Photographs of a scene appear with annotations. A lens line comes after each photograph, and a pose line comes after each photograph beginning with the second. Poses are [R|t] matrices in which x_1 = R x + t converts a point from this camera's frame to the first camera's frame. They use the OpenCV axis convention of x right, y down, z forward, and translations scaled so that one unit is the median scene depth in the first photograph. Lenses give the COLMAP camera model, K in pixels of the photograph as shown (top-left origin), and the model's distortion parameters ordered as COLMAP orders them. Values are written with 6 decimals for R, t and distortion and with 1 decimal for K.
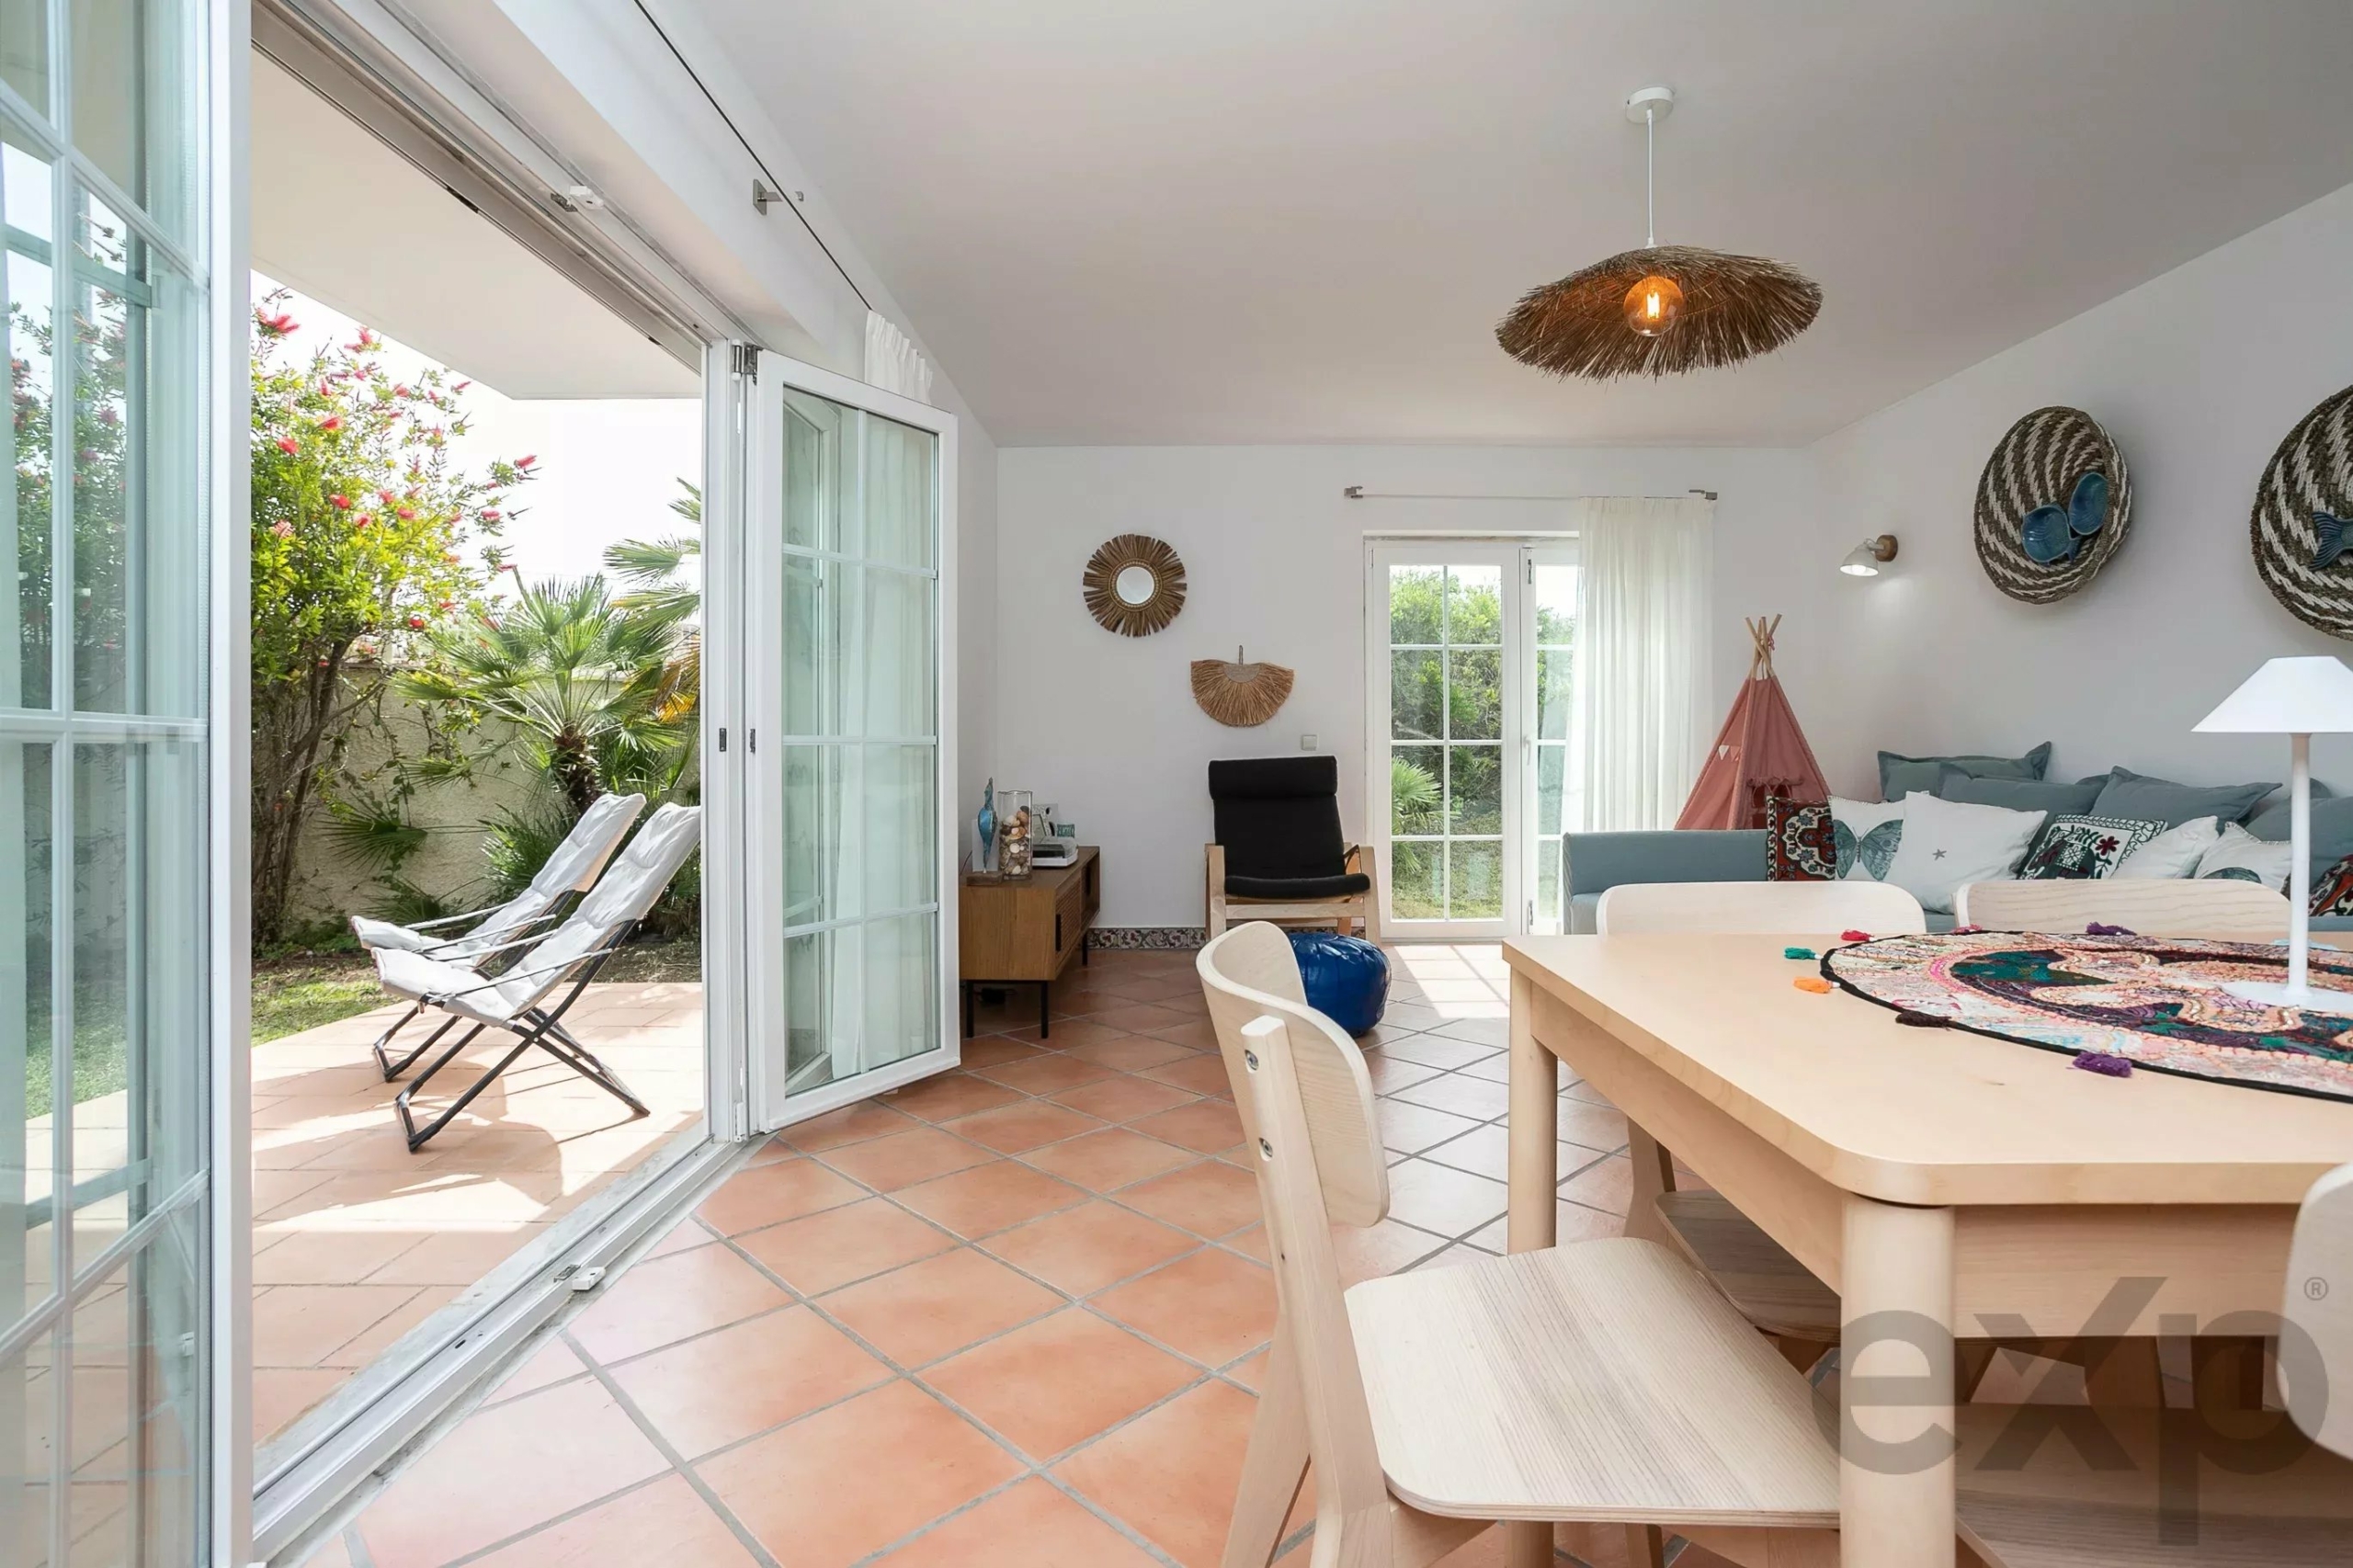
lens RADIAL K [[1202.1, 0, 1177.1], [0, 1202.1, 726.9], [0, 0, 1]] dist [-0.030531, 0.018636]
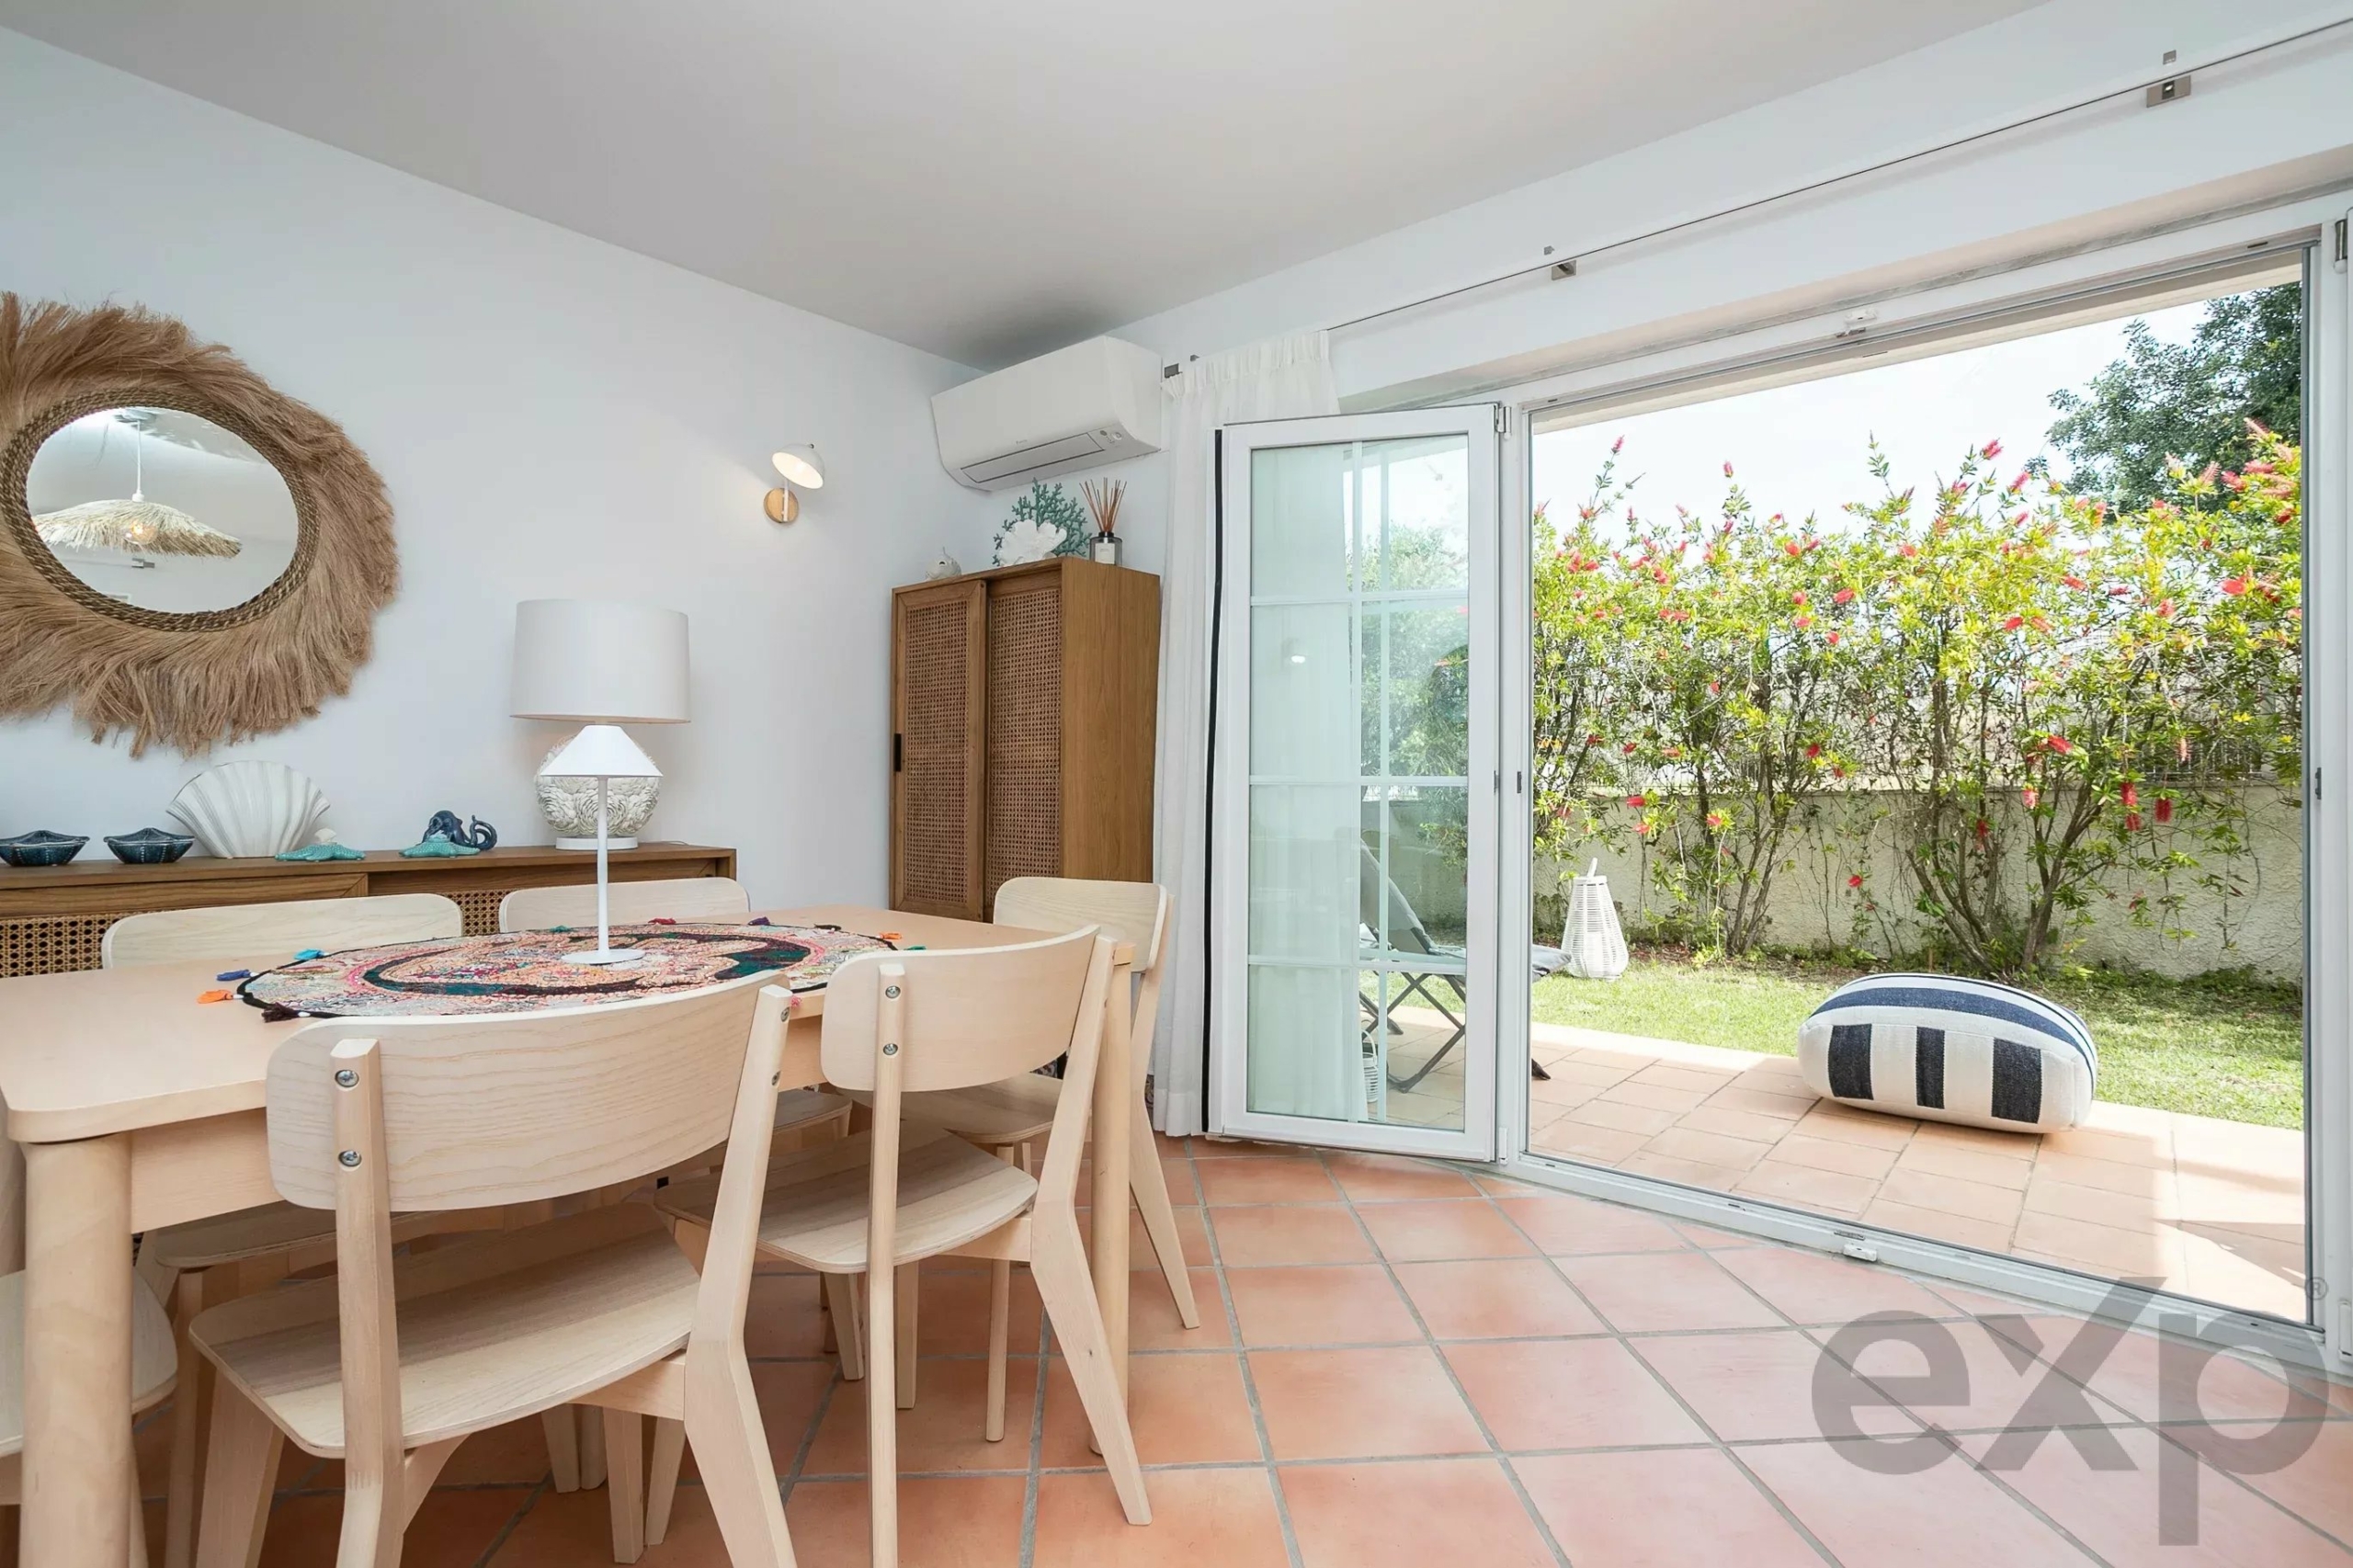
lens RADIAL K [[1153.4, 0, 1199.0], [0, 1153.4, 763.8], [0, 0, 1]] dist [-0.037249, 0.018604]
pose [[-0.632317, -0.015012, -0.774564, 0.437539], [0.007082, 0.999658, -0.025157, 0.008635], [0.774677, -0.021392, -0.631995, 0.690393]]
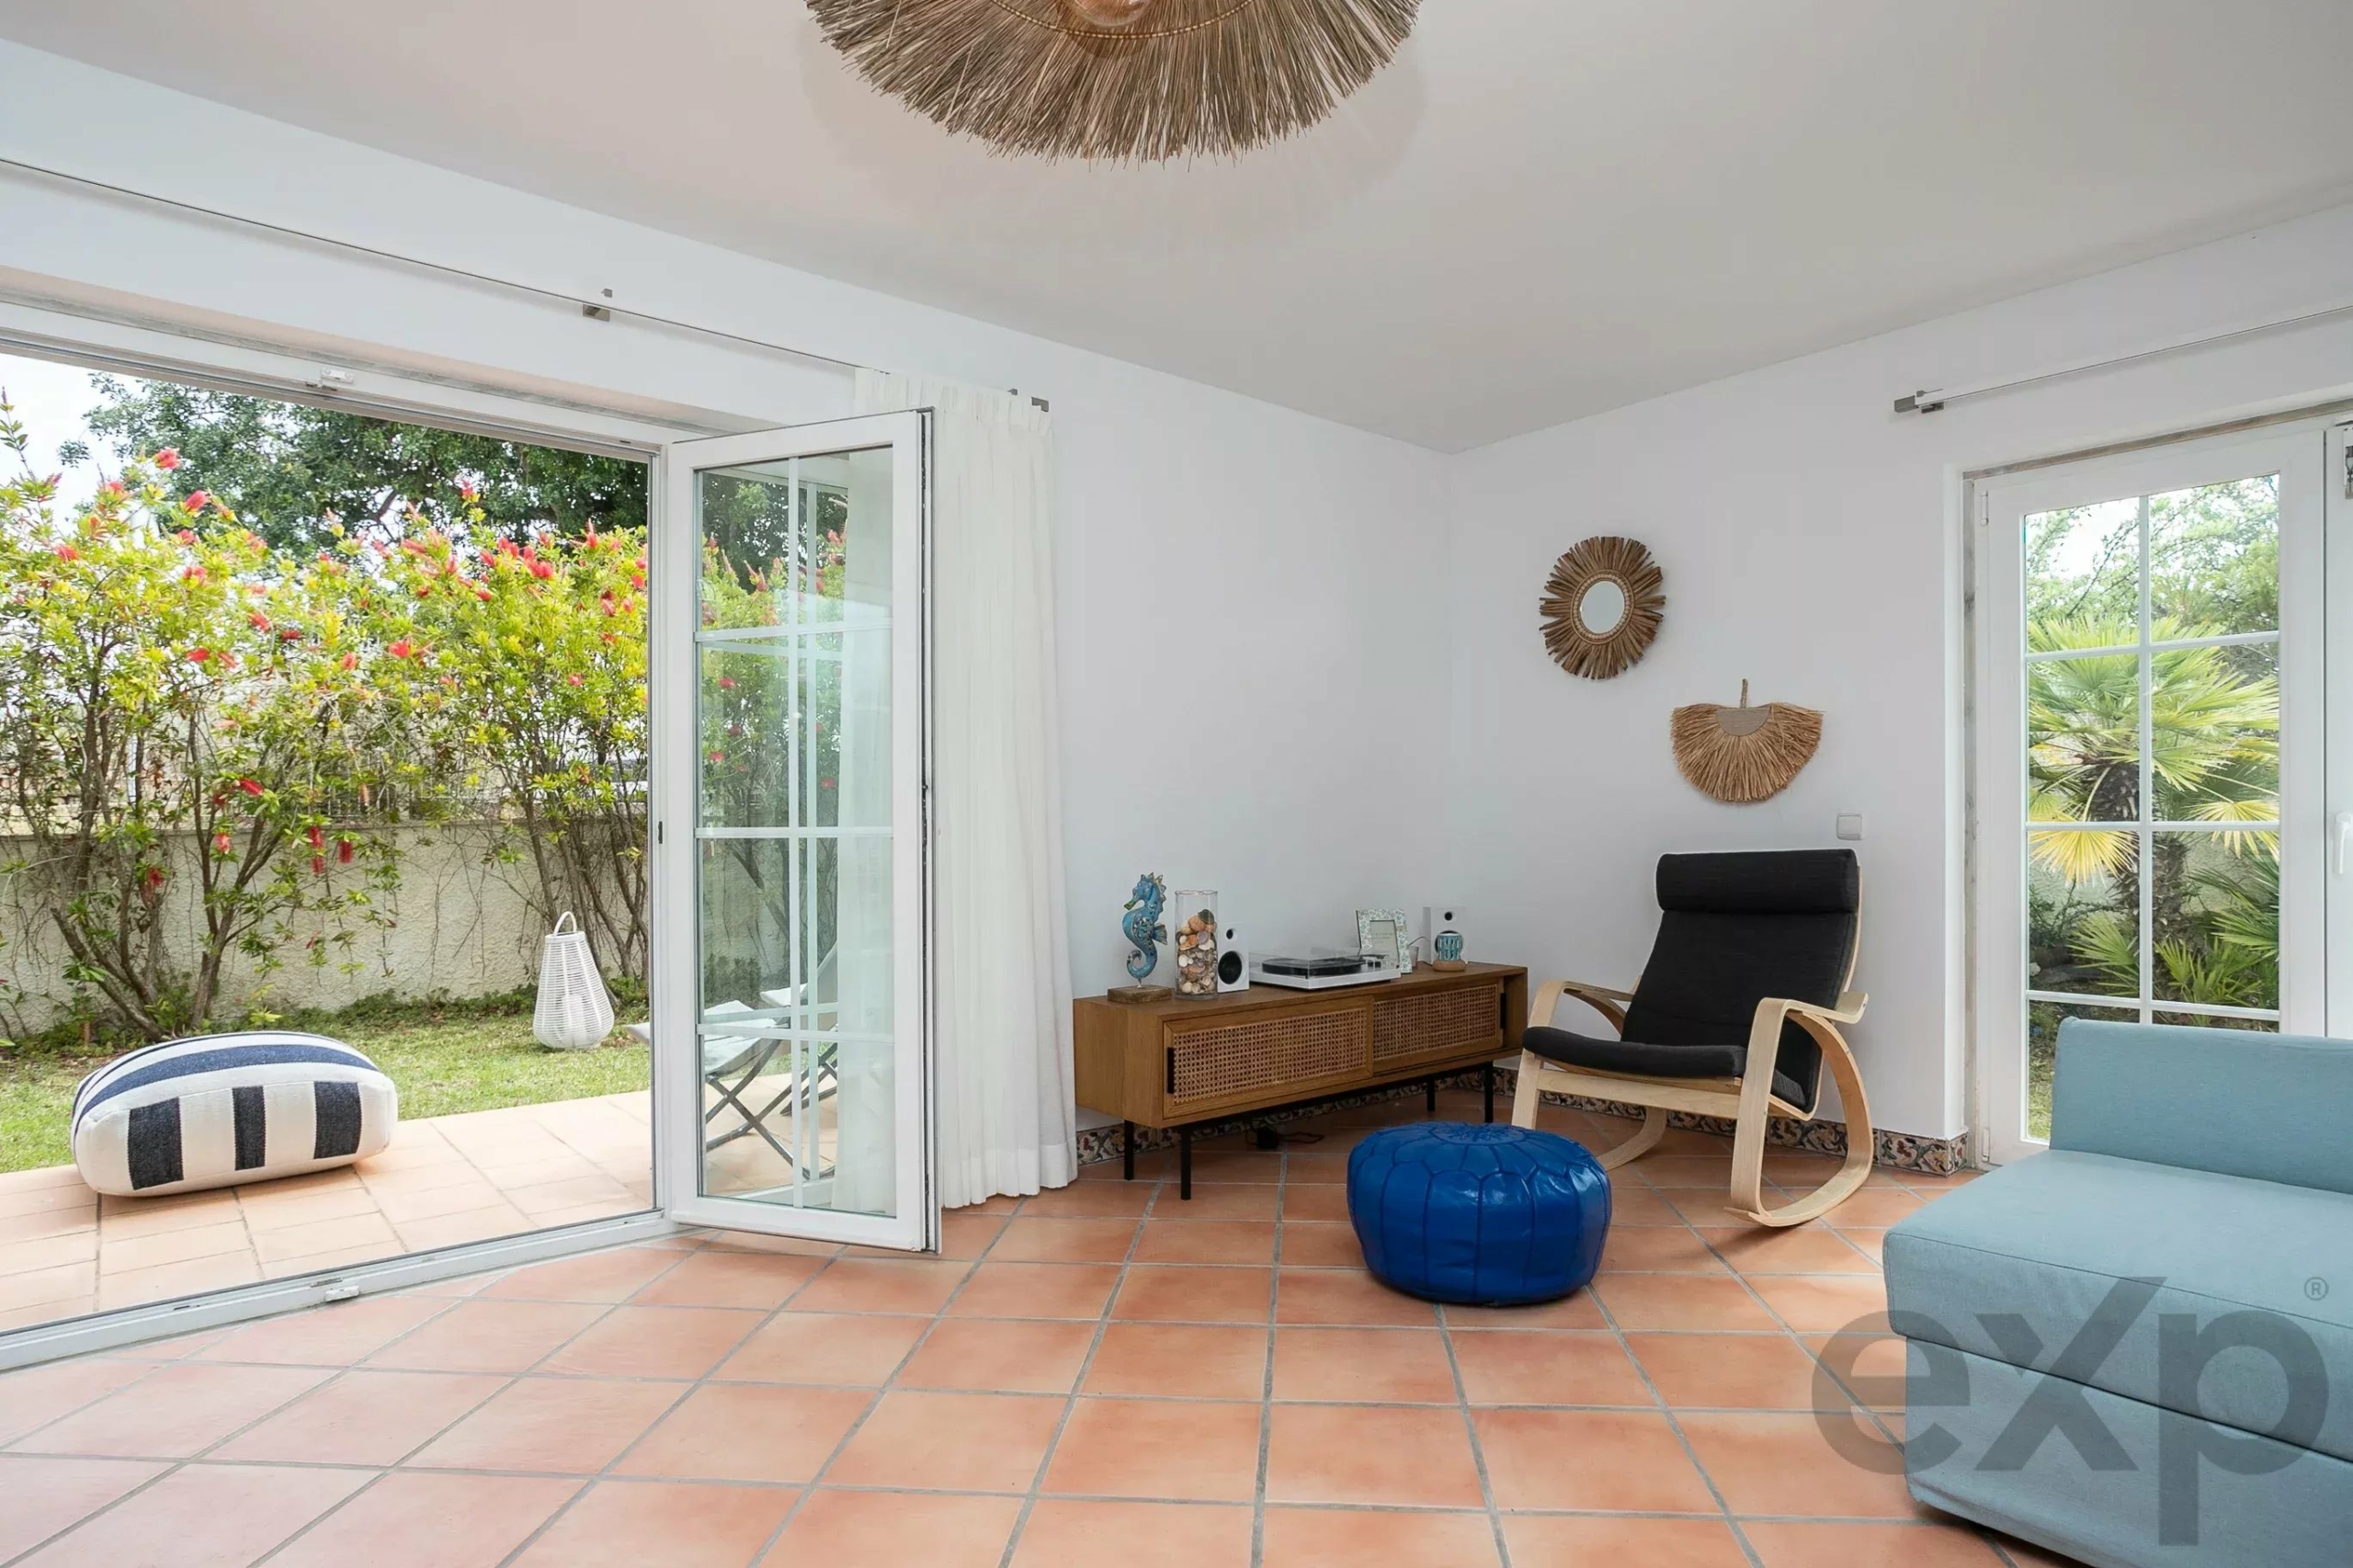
lens RADIAL K [[1277.7, 0, 1161.1], [0, 1277.7, 817.9], [0, 0, 1]] dist [0.002781, 0.004877]
pose [[0.638796, -0.003860, -0.769367, 0.570382], [0.013817, 0.999884, 0.006455, -0.001665], [0.769252, -0.014754, 0.638775, 0.467365]]
